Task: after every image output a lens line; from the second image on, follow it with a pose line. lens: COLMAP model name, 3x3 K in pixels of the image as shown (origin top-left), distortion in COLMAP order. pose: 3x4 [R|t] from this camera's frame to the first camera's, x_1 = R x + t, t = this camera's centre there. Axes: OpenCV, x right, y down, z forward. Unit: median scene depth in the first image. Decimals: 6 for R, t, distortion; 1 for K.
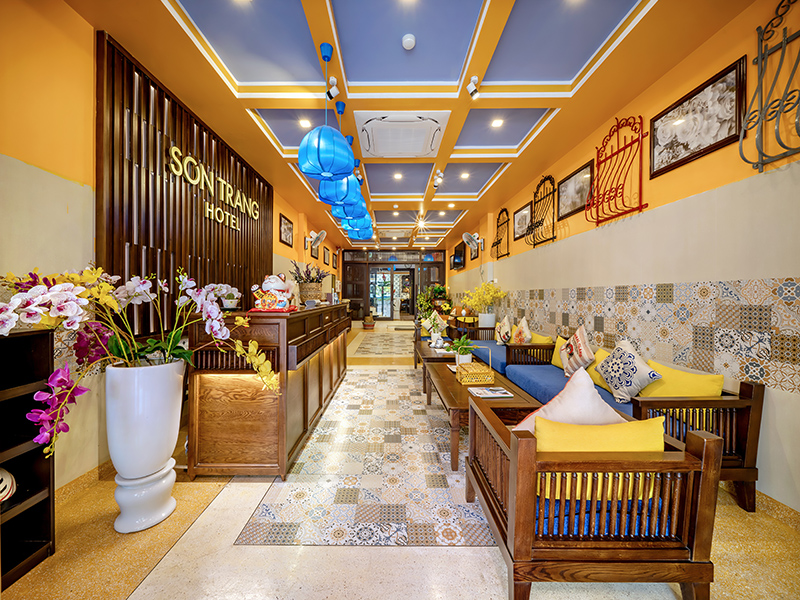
lens RADIAL K [[288.6, 0, 400.0], [0, 288.6, 300.0], [0, 0, 1]] dist [-0.001149, -0.000050]
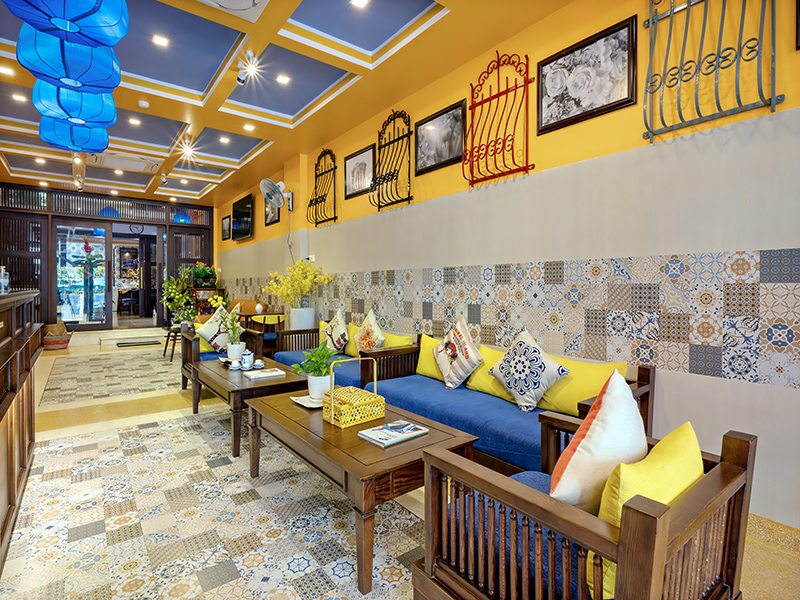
lens RADIAL K [[421.2, 0, 400.7], [0, 421.2, 291.5], [0, 0, 1]] dist [0.001298, 0.000622]
pose [[0.813568, -0.010362, 0.581377, -0.130550], [0.011063, 0.999936, 0.002342, 0.018533], [-0.581364, 0.004526, 0.813631, 0.201393]]
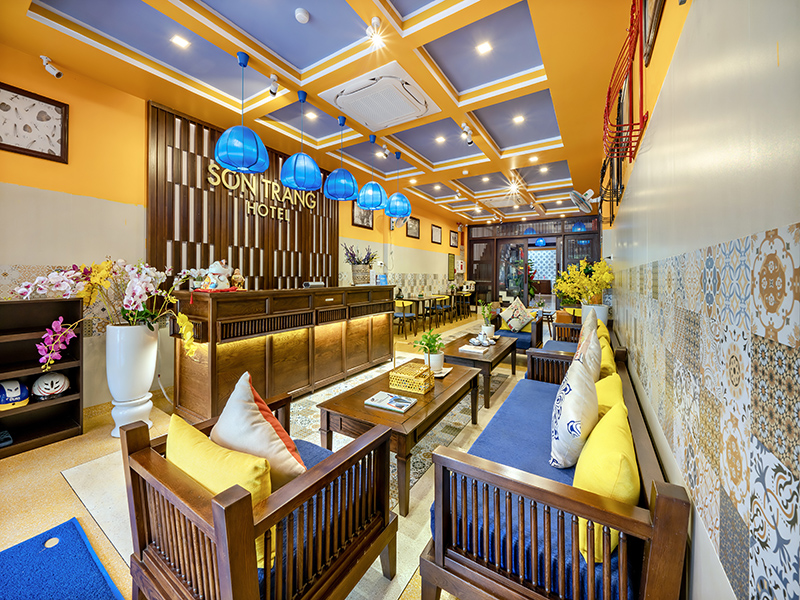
lens RADIAL K [[320.1, 0, 402.1], [0, 320.1, 280.3], [0, 0, 1]] dist [-0.000200, -0.000024]
pose [[0.841059, 0.014876, -0.540739, 0.586738], [-0.015369, 0.999875, 0.003604, -0.015222], [0.540725, 0.005279, 0.841183, 0.191369]]
